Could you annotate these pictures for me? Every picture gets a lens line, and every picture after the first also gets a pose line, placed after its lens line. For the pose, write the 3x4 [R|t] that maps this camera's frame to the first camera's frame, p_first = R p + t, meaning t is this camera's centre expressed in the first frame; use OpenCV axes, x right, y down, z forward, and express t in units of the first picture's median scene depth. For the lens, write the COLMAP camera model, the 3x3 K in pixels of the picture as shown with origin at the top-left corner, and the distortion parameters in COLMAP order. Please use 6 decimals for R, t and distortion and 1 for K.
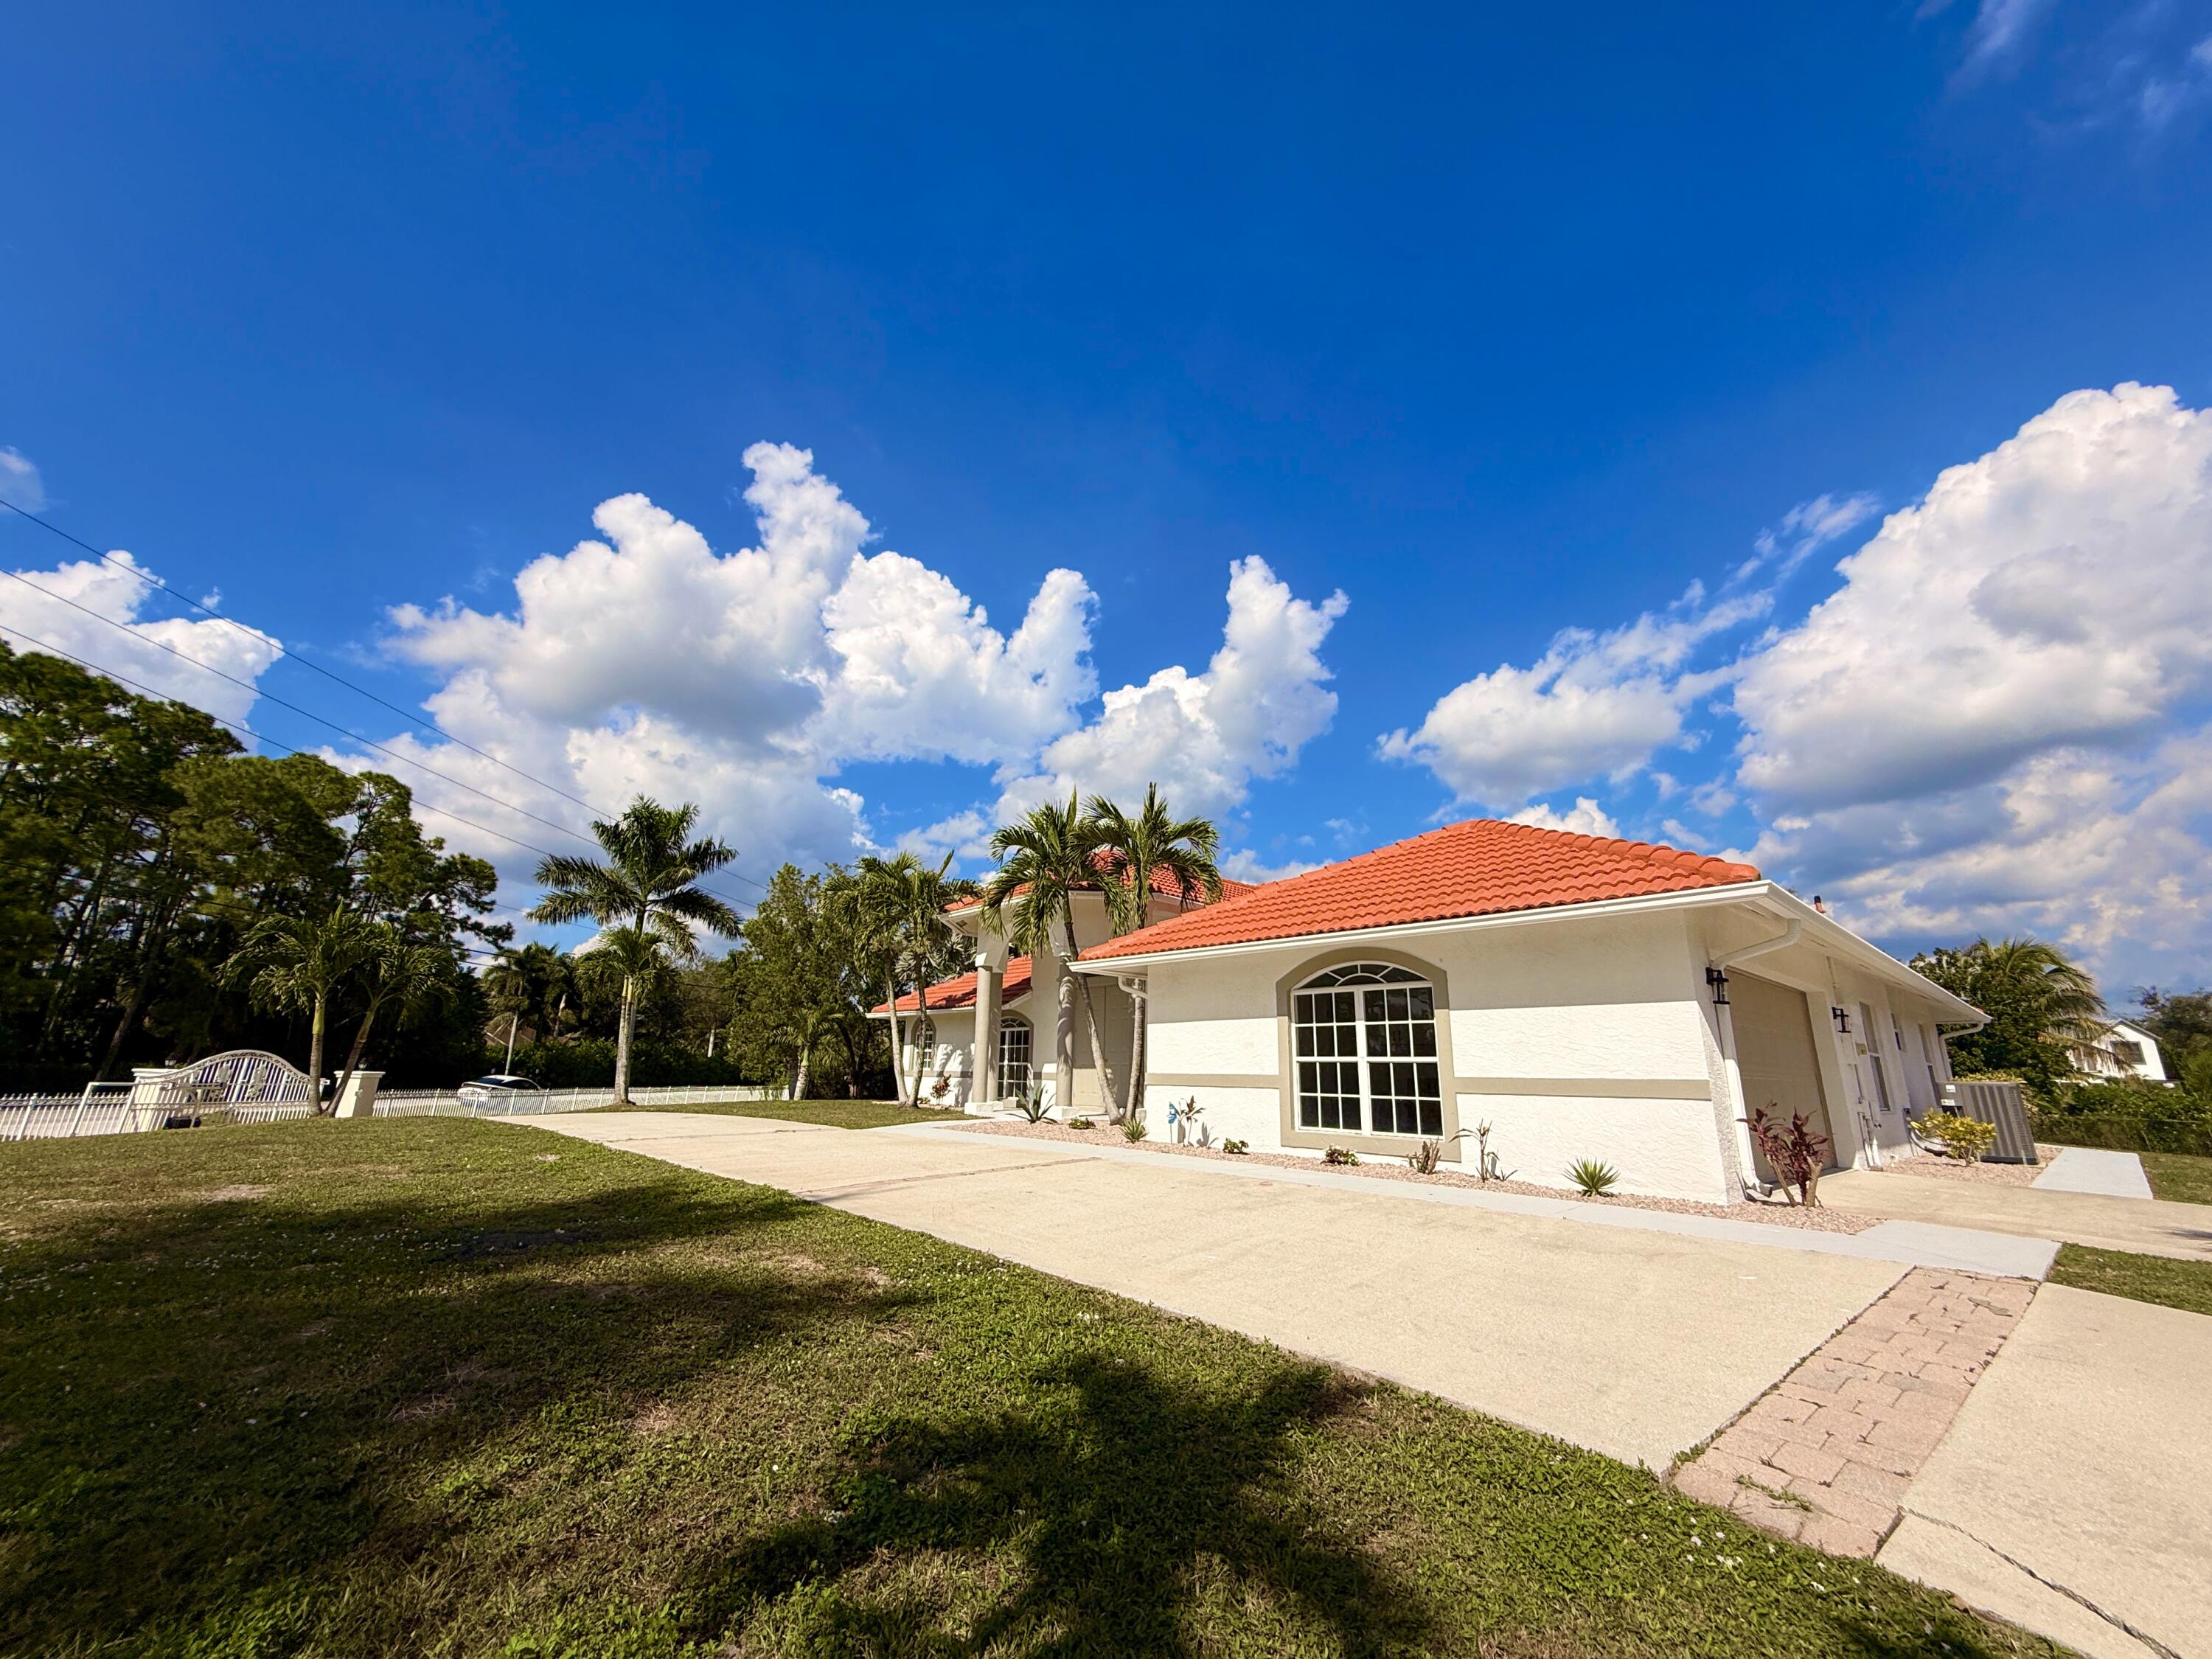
lens RADIAL K [[879.0, 0, 1115.4], [0, 879.0, 825.3], [0, 0, 1]] dist [-0.002594, 0.000214]
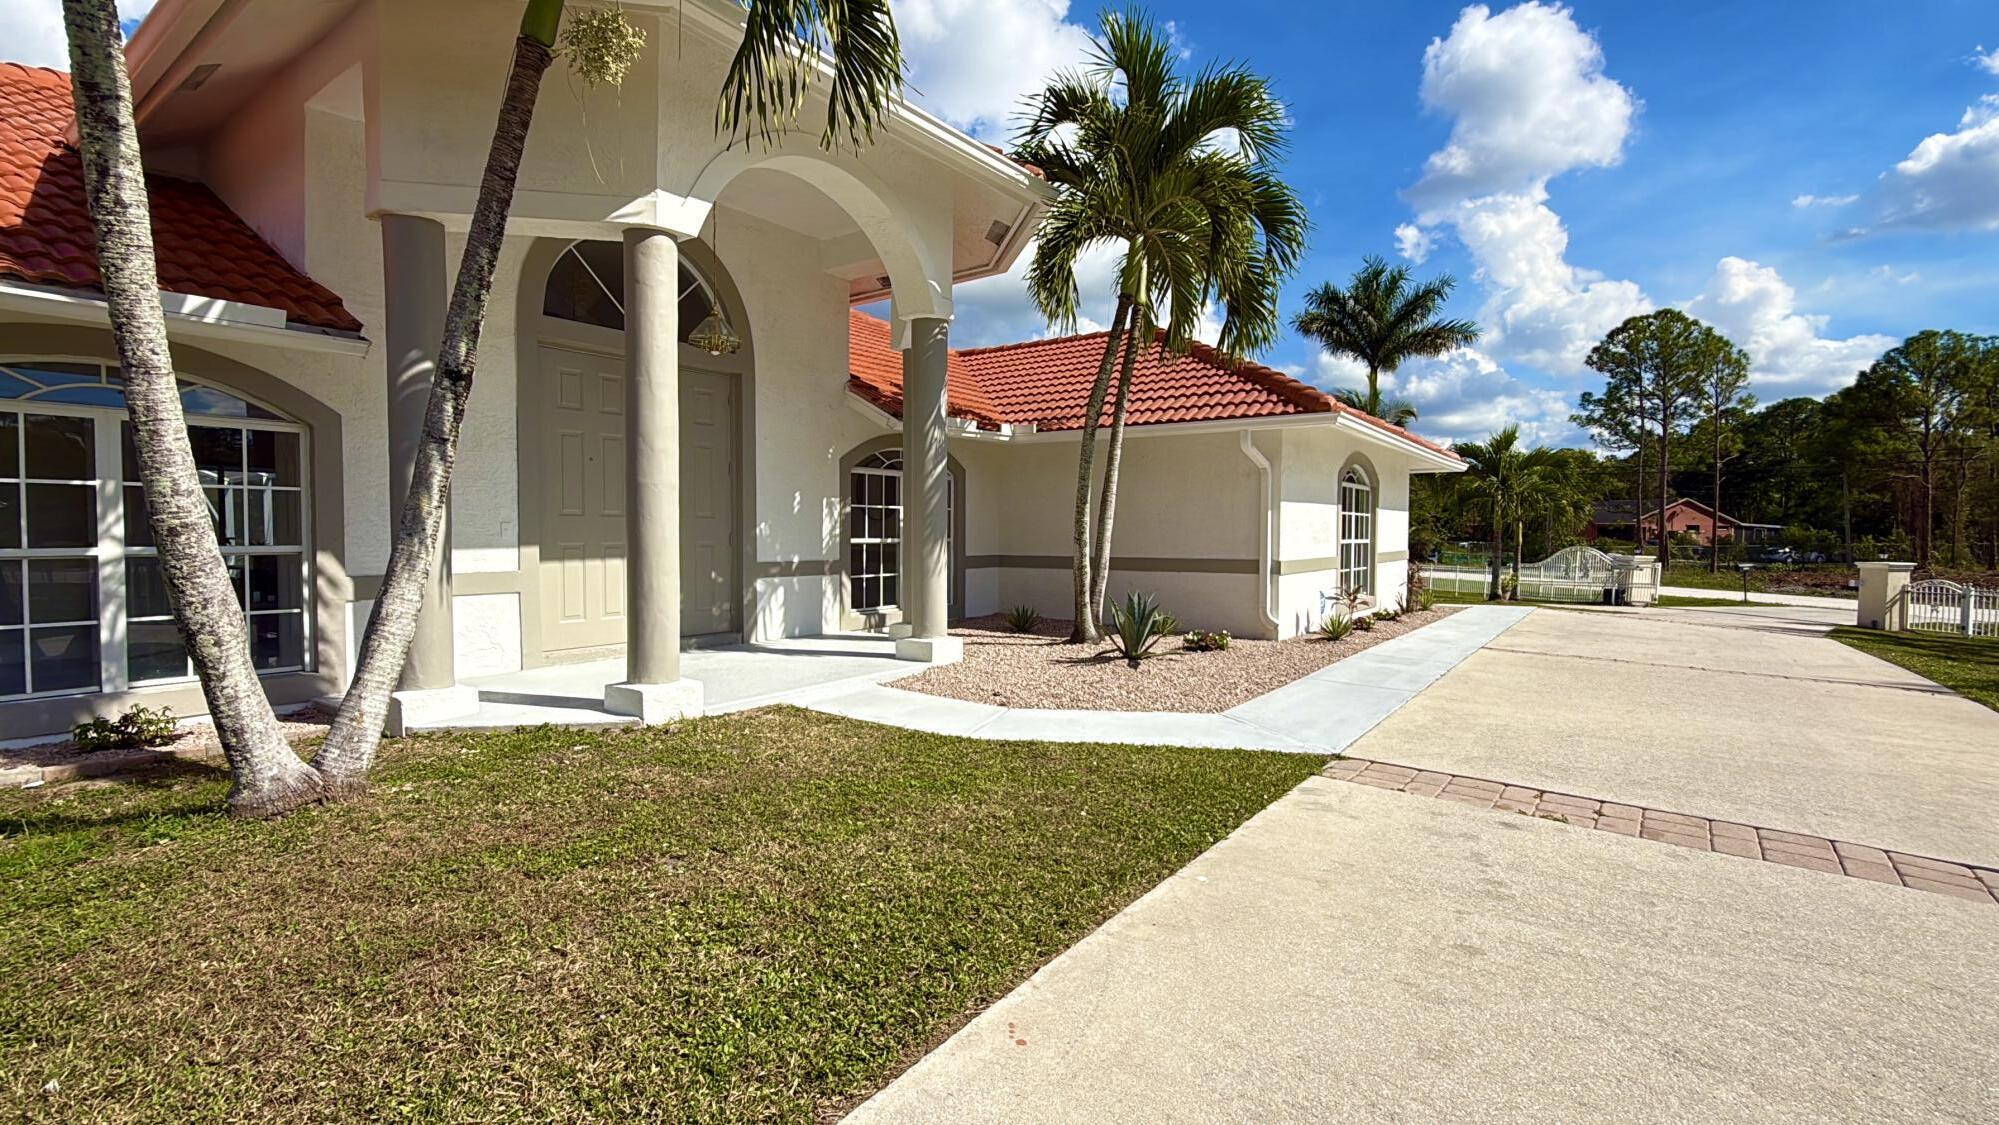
lens RADIAL K [[903.6, 0, 1012.8], [0, 903.6, 553.1], [0, 0, 1]] dist [0.003015, -0.000901]
pose [[-0.212465, -0.040439, 0.976332, -0.853050], [-0.271972, 0.962111, -0.019336, 0.418471], [-0.938557, -0.269643, -0.215413, 1.648232]]
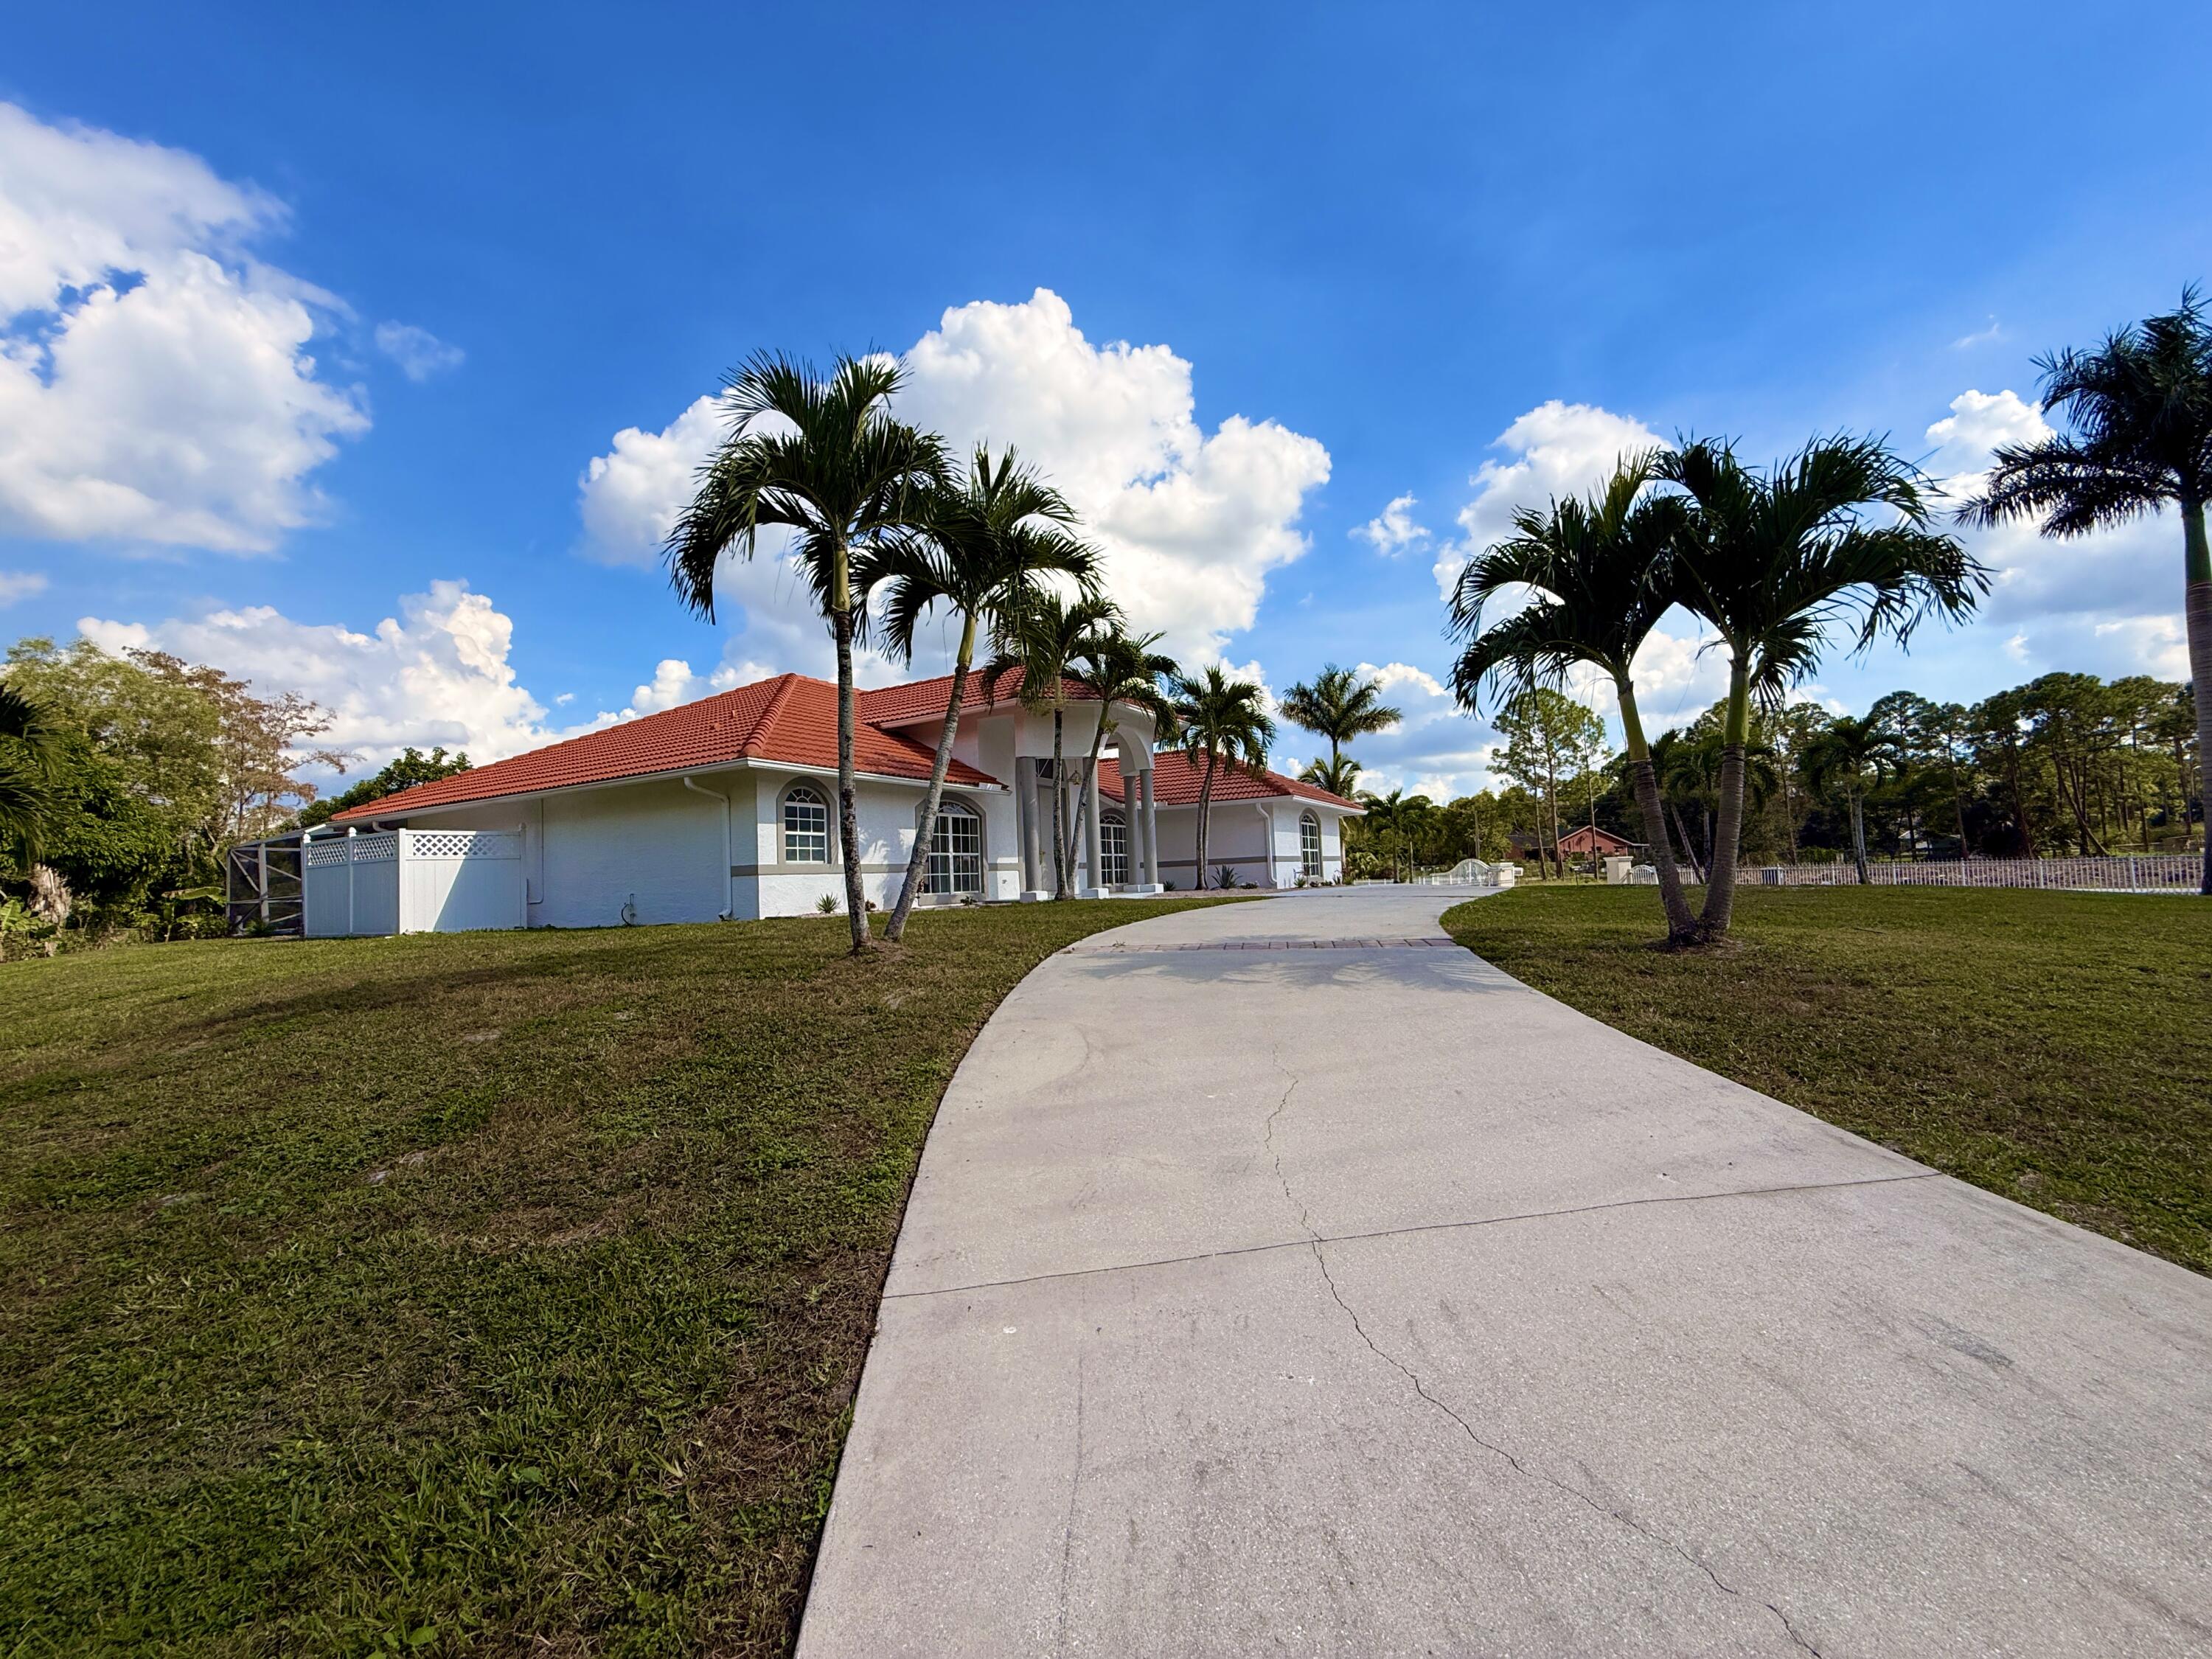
lens RADIAL K [[879.0, 0, 1105.0], [0, 879.0, 830.1], [0, 0, 1]] dist [-0.002594, 0.000214]
pose [[-0.303829, 0.048148, 0.951509, -1.991487], [-0.226496, 0.966439, -0.121226, 0.640958], [-0.925412, -0.252345, -0.282726, 2.233465]]
